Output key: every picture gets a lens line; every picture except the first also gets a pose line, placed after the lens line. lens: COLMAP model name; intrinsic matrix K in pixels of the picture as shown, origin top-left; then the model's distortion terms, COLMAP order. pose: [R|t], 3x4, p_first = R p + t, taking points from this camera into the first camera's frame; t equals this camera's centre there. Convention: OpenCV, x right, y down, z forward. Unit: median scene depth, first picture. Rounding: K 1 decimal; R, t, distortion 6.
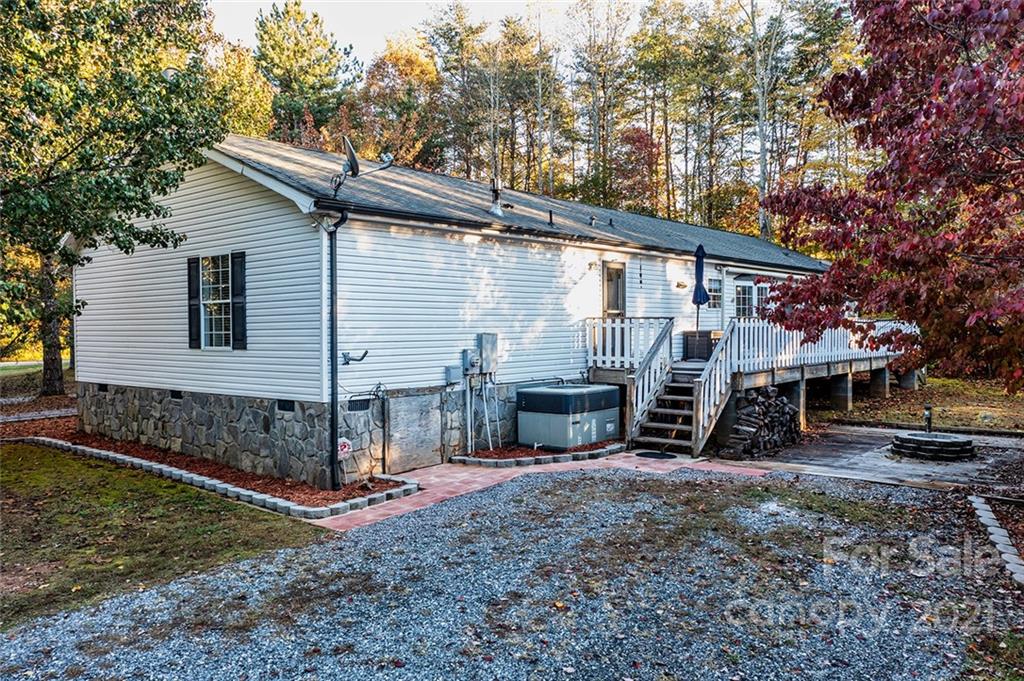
lens RADIAL K [[805.1, 0, 511.7], [0, 805.1, 339.1], [0, 0, 1]] dist [-0.015134, -0.000304]
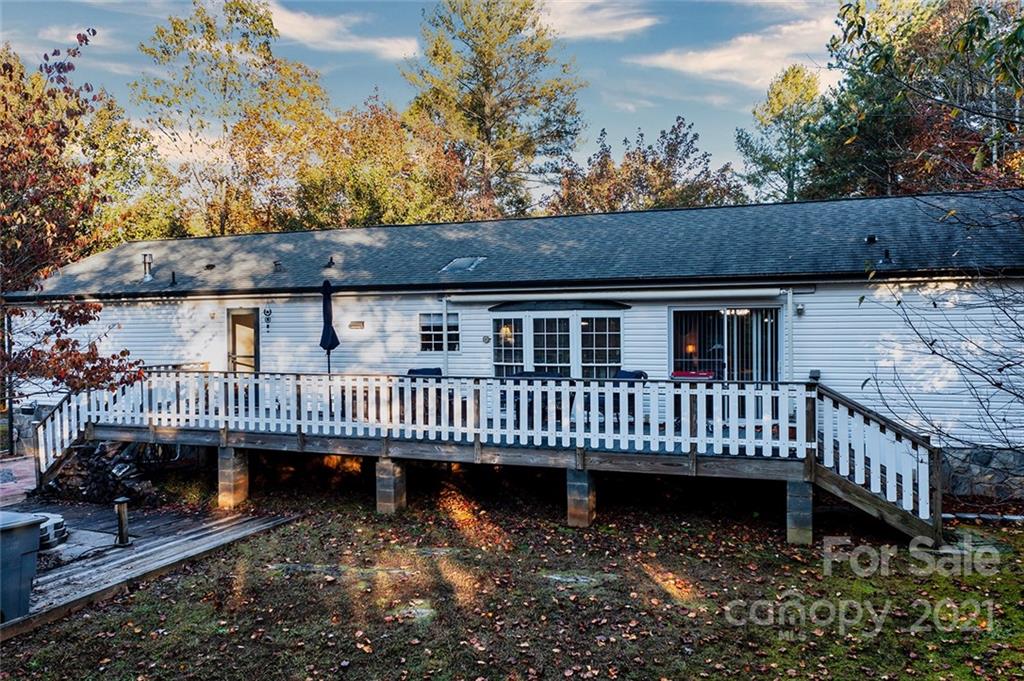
lens RADIAL K [[805.1, 0, 511.7], [0, 805.1, 339.1], [0, 0, 1]] dist [-0.015134, -0.000304]
pose [[0.328212, 0.008872, -0.944563, 1.010548], [-0.013331, 0.999900, 0.004759, -0.054196], [0.944510, 0.011030, 0.328297, 0.816328]]
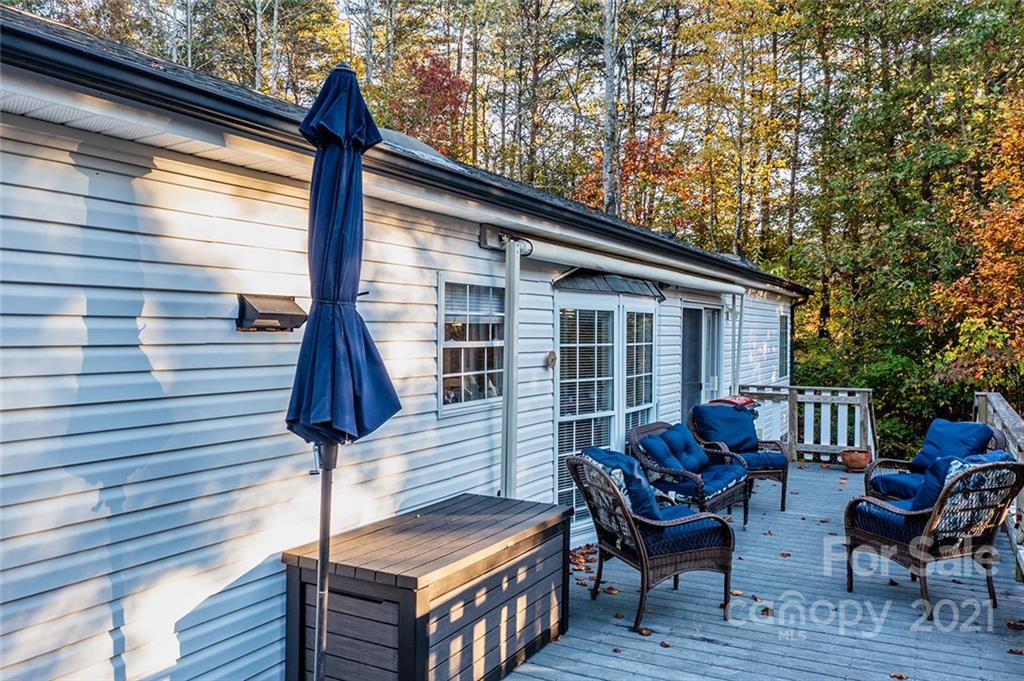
lens RADIAL K [[805.1, 0, 511.7], [0, 805.1, 339.1], [0, 0, 1]] dist [-0.015134, -0.000304]
pose [[0.979946, 0.011471, 0.198931, 0.212601], [-0.012132, 0.999924, 0.002105, -0.058270], [-0.198892, -0.004477, 0.980011, 0.748755]]
